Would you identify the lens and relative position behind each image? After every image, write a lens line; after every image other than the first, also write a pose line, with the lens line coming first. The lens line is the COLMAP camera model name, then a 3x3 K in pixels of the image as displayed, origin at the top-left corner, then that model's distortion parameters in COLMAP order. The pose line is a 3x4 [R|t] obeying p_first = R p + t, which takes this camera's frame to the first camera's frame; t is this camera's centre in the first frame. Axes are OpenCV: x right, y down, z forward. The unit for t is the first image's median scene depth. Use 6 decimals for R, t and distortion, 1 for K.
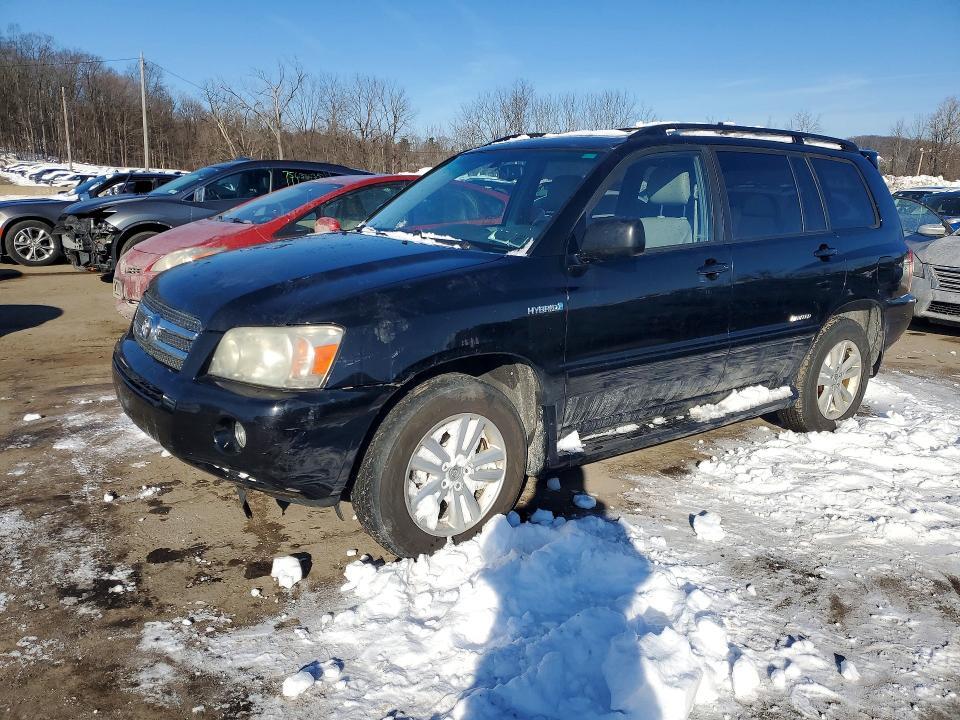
lens RADIAL K [[670.7, 0, 480.0], [0, 670.7, 360.0], [0, 0, 1]] dist [0.001314, -0.000458]
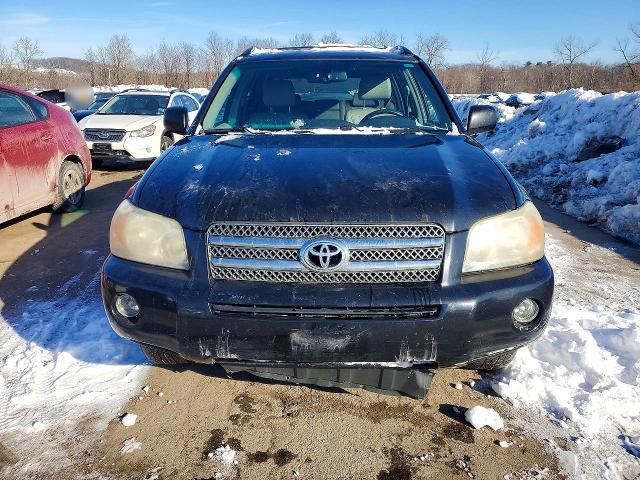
lens RADIAL K [[447.1, 0, 320.0], [0, 447.1, 240.0], [0, 0, 1]] dist [0.001314, -0.000458]
pose [[0.688054, -0.260194, 0.677407, -0.866435], [0.226323, 0.963888, 0.140351, -0.145695], [-0.689463, 0.056744, 0.722095, 0.577851]]
